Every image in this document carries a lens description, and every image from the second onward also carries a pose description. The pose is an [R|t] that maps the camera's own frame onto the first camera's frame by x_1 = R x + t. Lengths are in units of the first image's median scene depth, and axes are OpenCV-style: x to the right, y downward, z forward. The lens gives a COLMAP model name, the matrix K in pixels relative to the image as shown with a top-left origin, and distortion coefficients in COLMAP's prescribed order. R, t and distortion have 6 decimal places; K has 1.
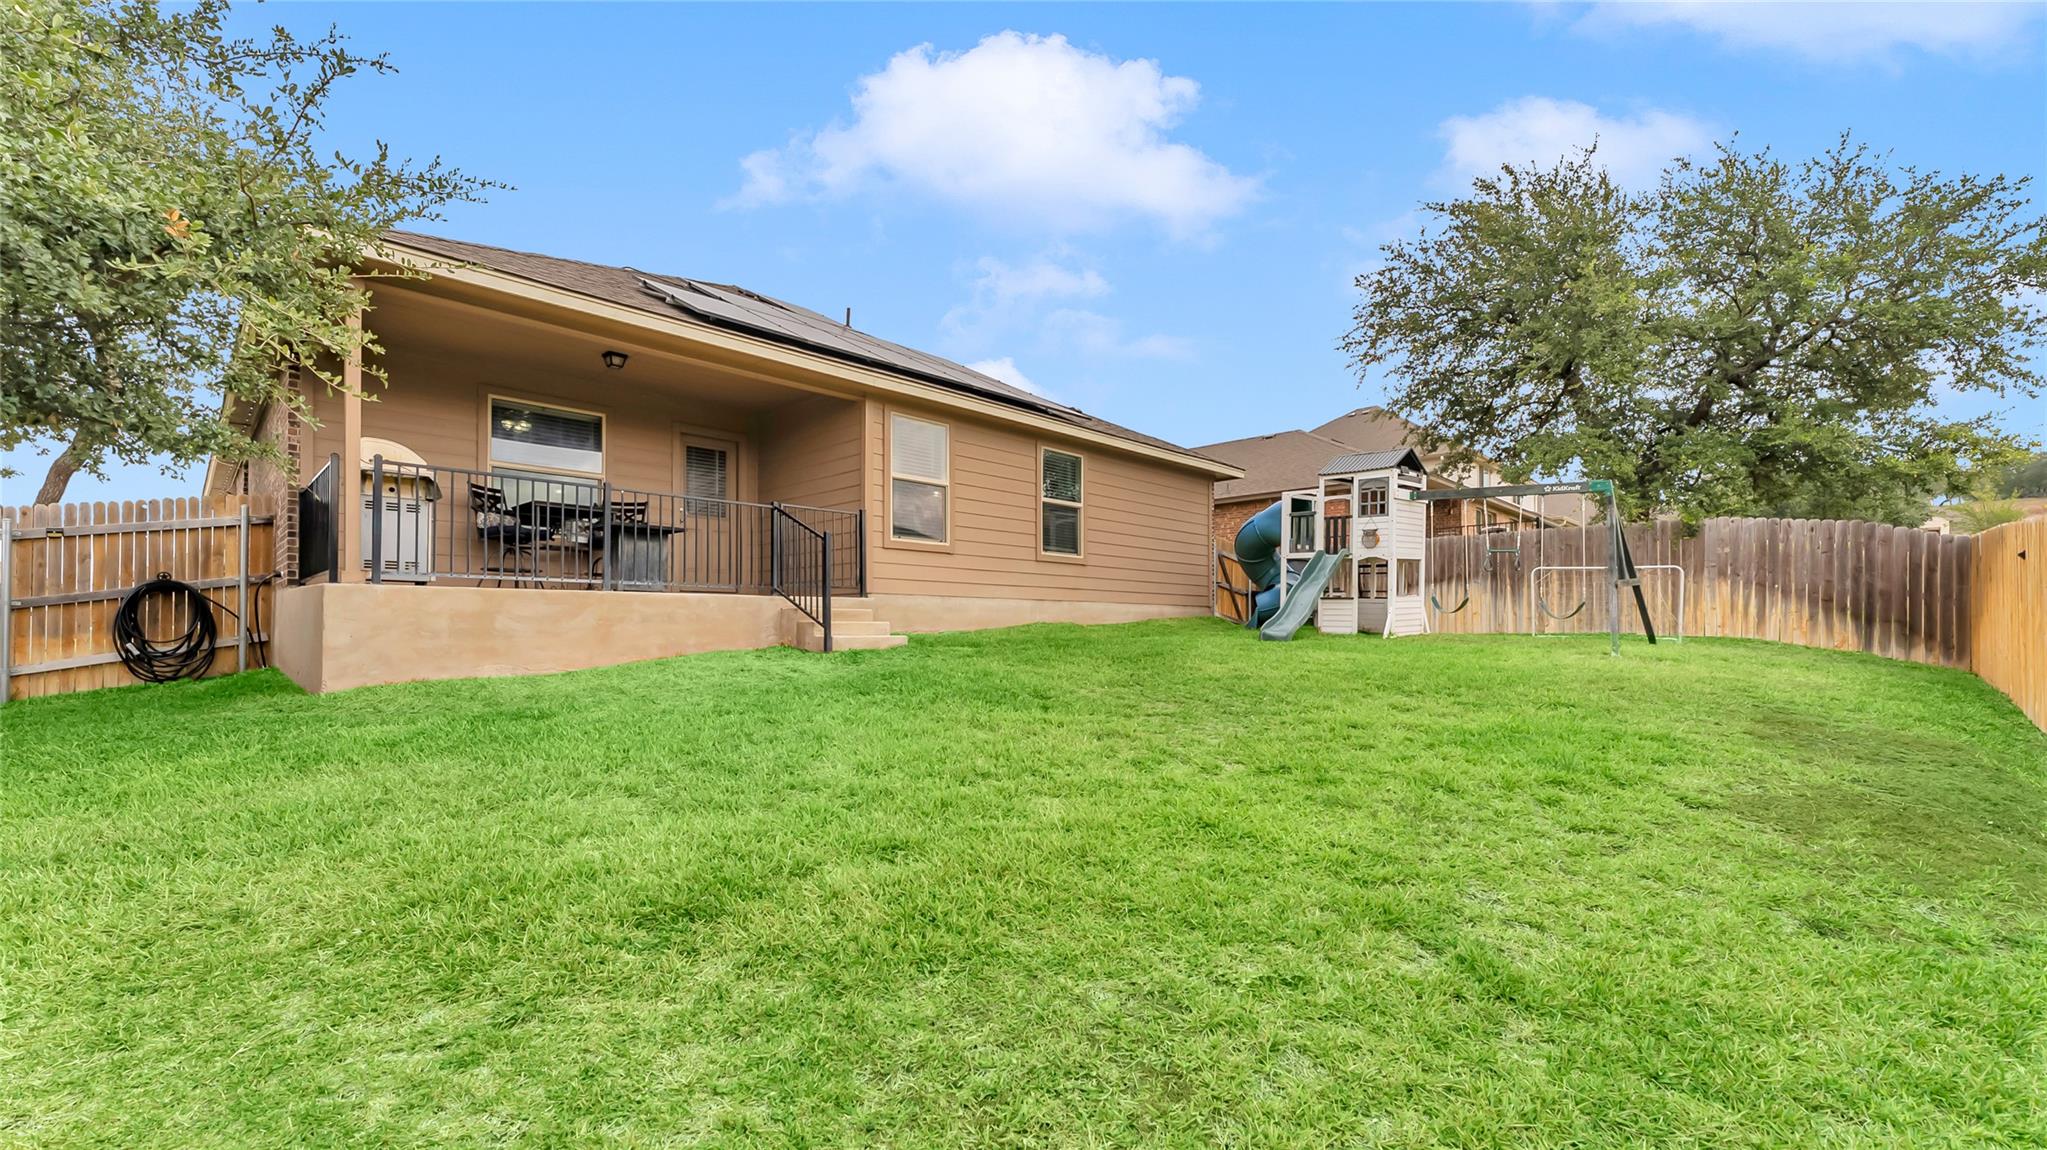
lens RADIAL K [[821.8, 0, 1016.8], [0, 821.8, 569.2], [0, 0, 1]] dist [-0.002139, -0.000172]
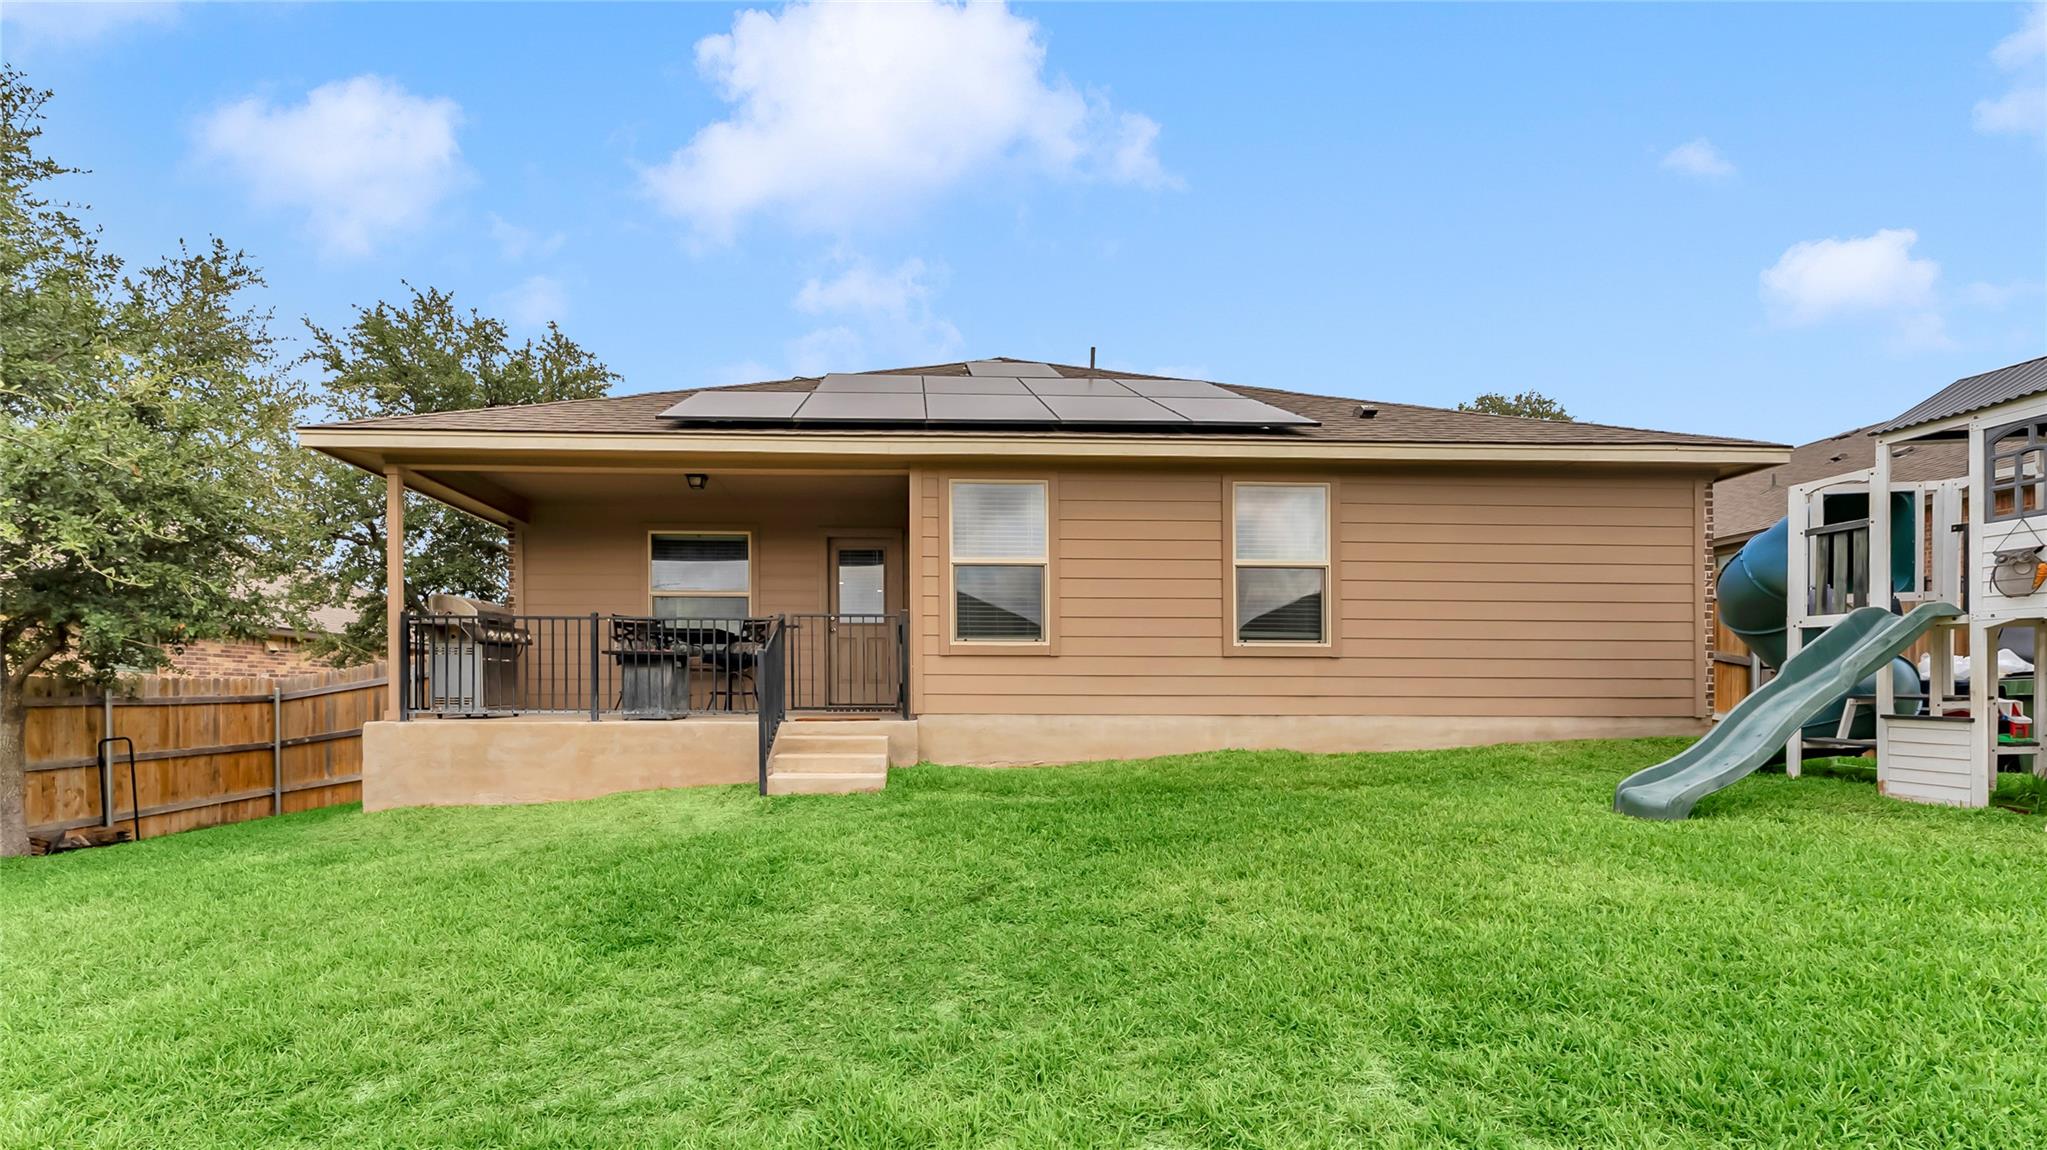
lens RADIAL K [[862.4, 0, 1023.5], [0, 862.4, 637.3], [0, 0, 1]] dist [-0.000630, 0.000000]
pose [[0.716716, -0.042142, -0.696090, 0.499303], [0.047106, 0.998818, -0.011967, -0.031737], [0.695772, -0.024213, 0.717854, 0.489026]]
